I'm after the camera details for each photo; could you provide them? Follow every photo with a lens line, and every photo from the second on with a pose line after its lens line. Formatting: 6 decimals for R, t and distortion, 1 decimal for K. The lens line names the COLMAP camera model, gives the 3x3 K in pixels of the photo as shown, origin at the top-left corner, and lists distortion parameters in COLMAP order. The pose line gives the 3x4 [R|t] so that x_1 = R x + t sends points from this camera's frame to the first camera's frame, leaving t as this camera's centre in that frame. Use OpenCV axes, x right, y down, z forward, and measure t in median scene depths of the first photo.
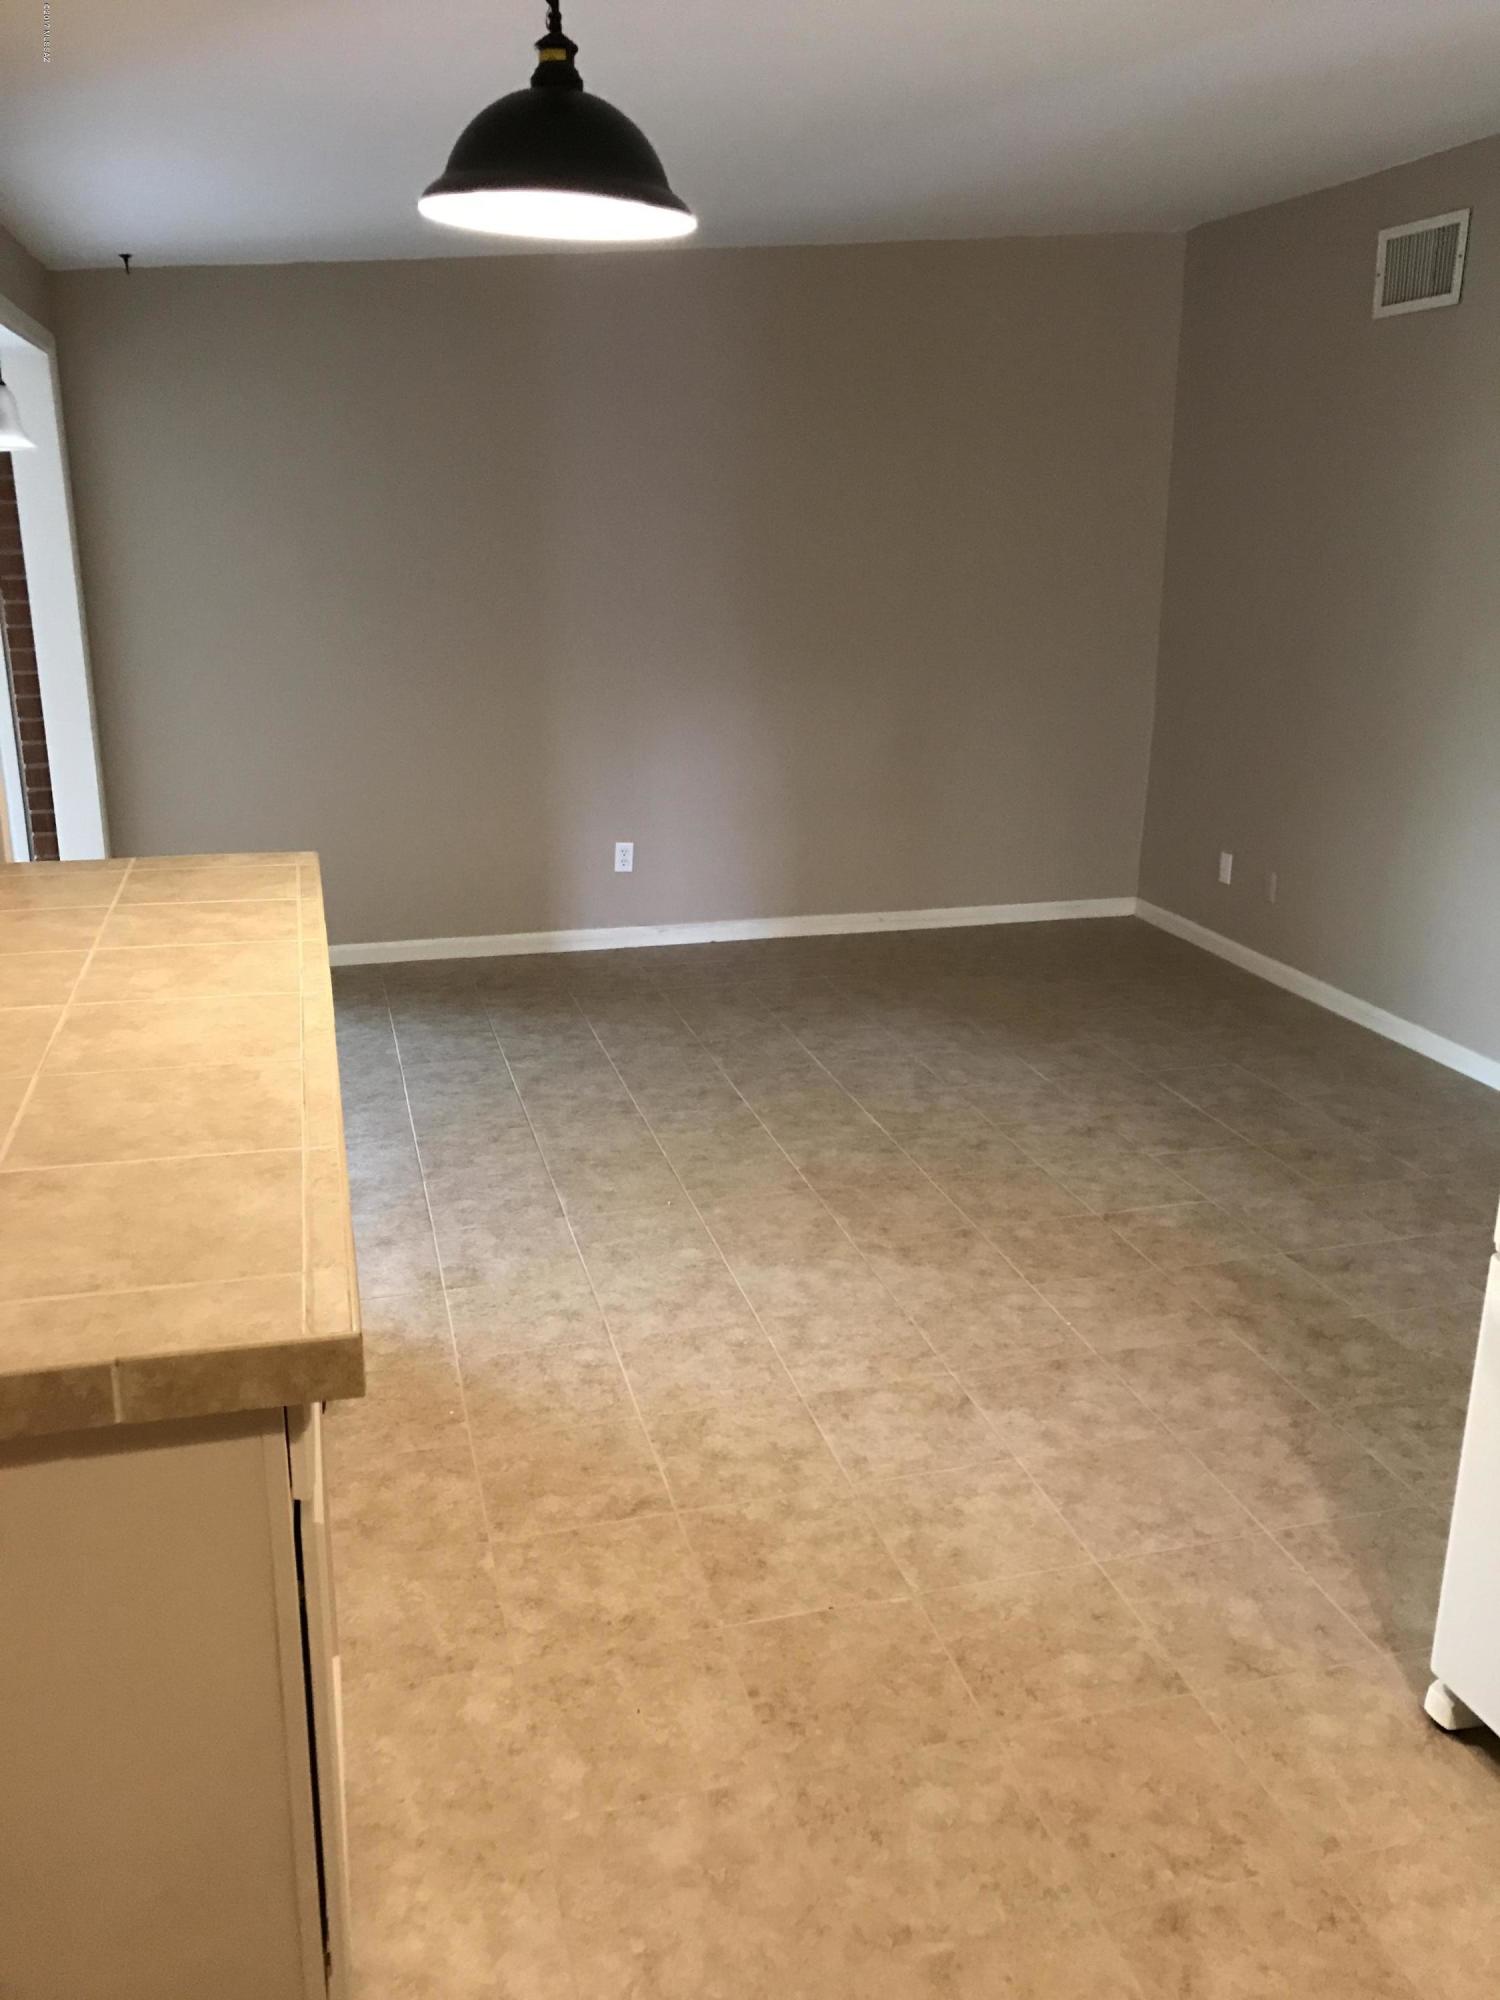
lens RADIAL K [[1642.6, 0, 753.1], [0, 1642.6, 1011.2], [0, 0, 1]] dist [0.014034, 0.001162]
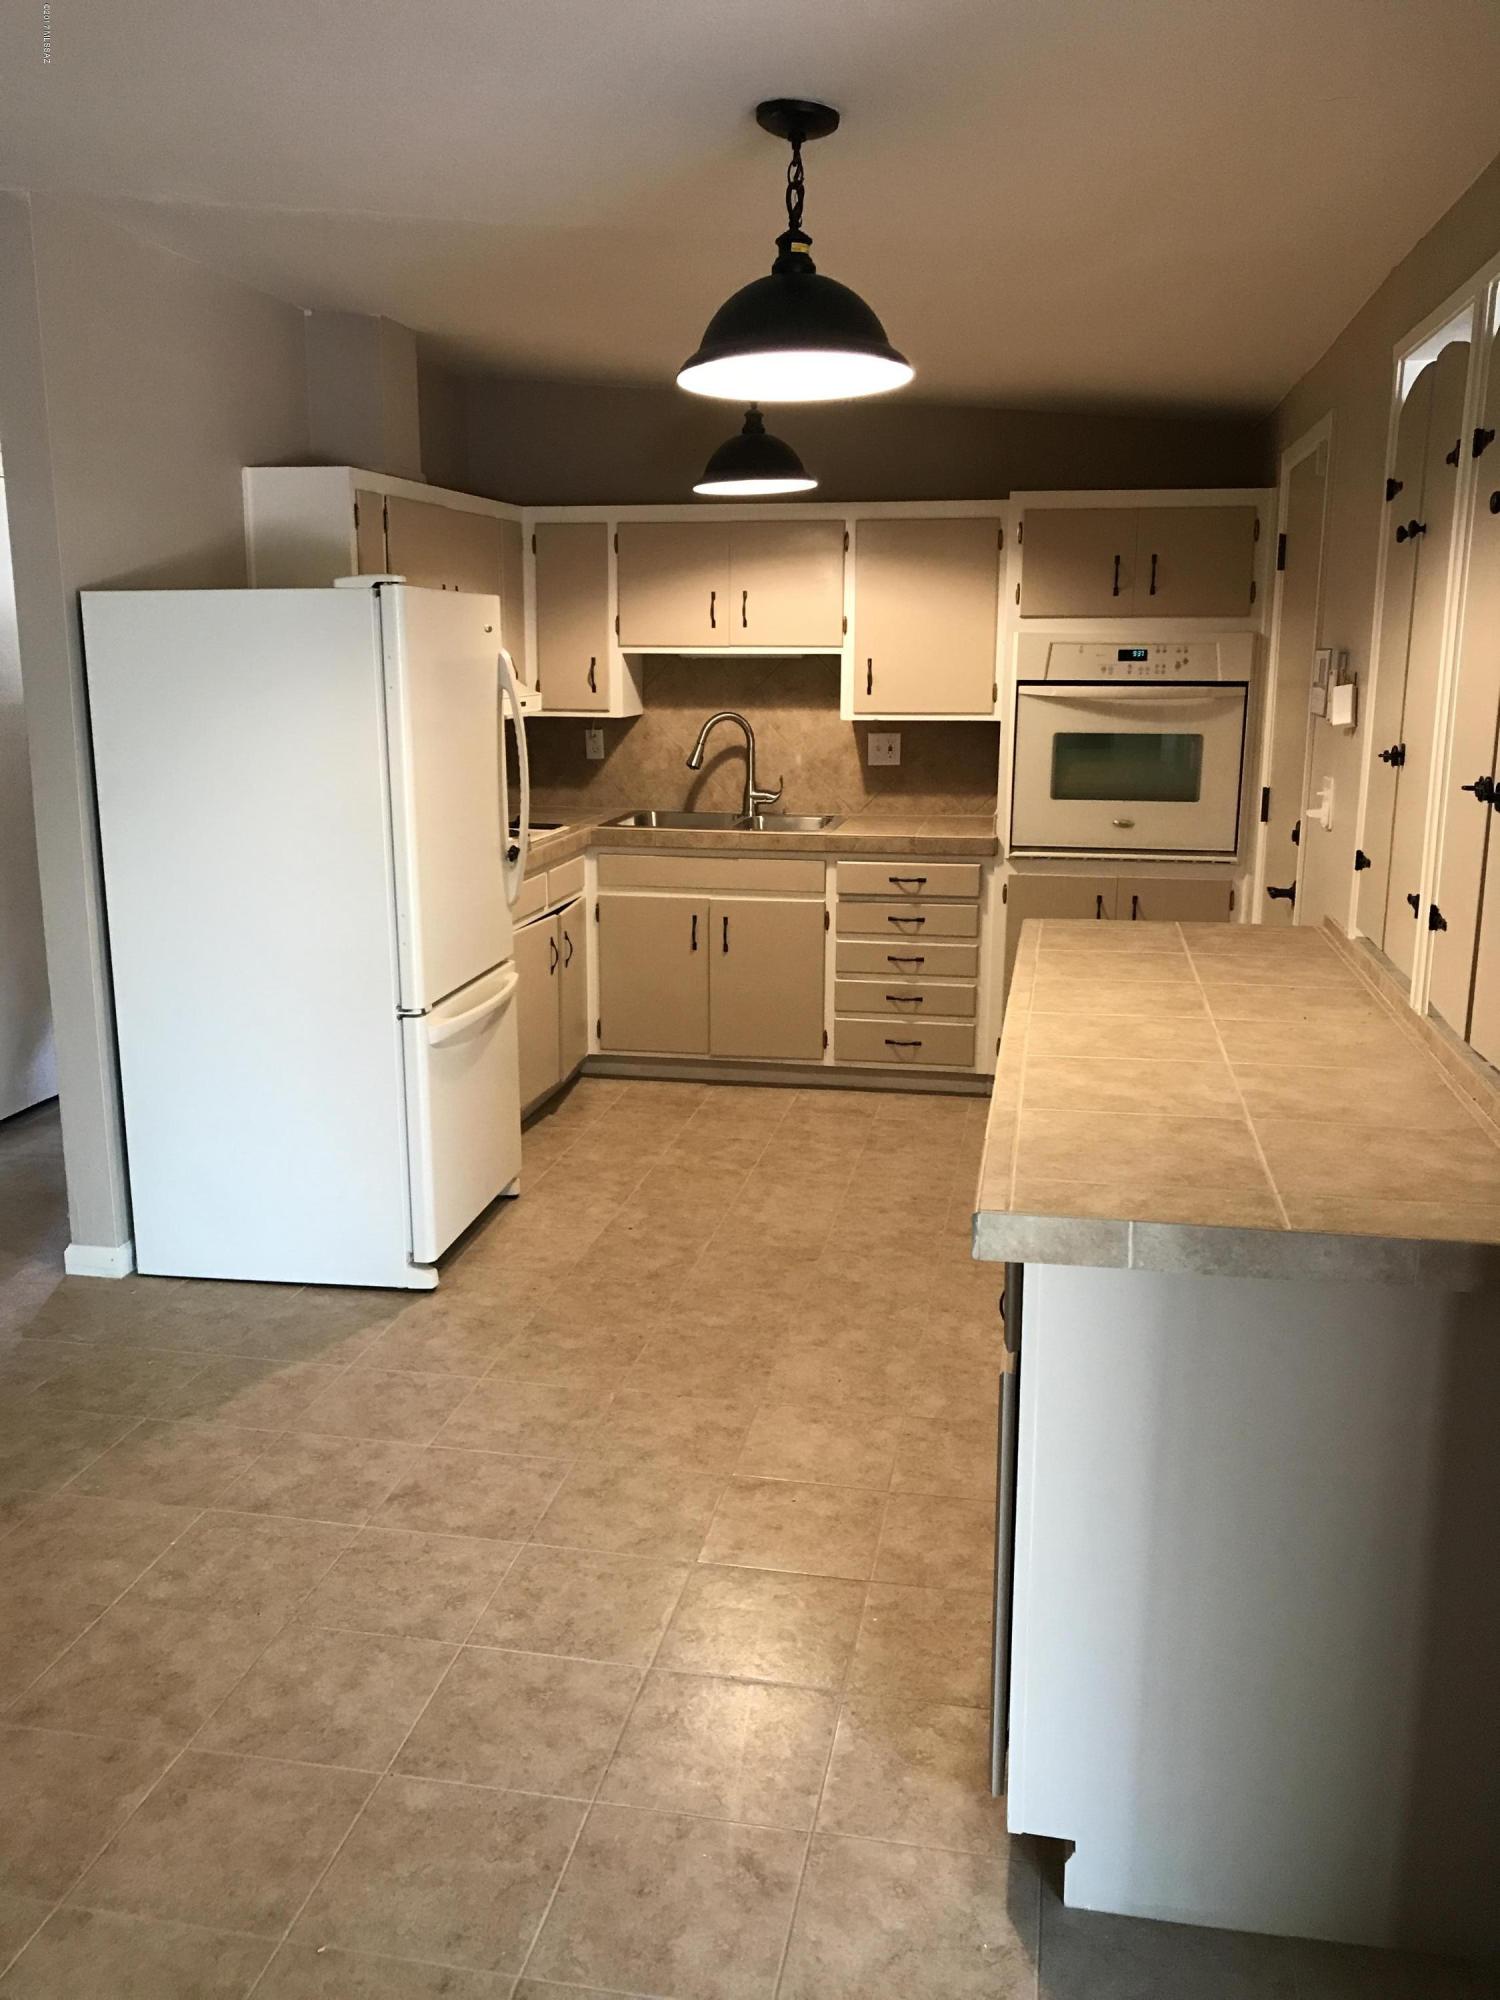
lens RADIAL K [[1642.6, 0, 754.1], [0, 1642.6, 992.2], [0, 0, 1]] dist [0.014034, 0.001162]
pose [[-0.901530, -0.100268, 0.420940, -0.495410], [0.114984, 0.882299, 0.456428, -0.503164], [-0.417160, 0.459885, -0.783890, 1.671593]]
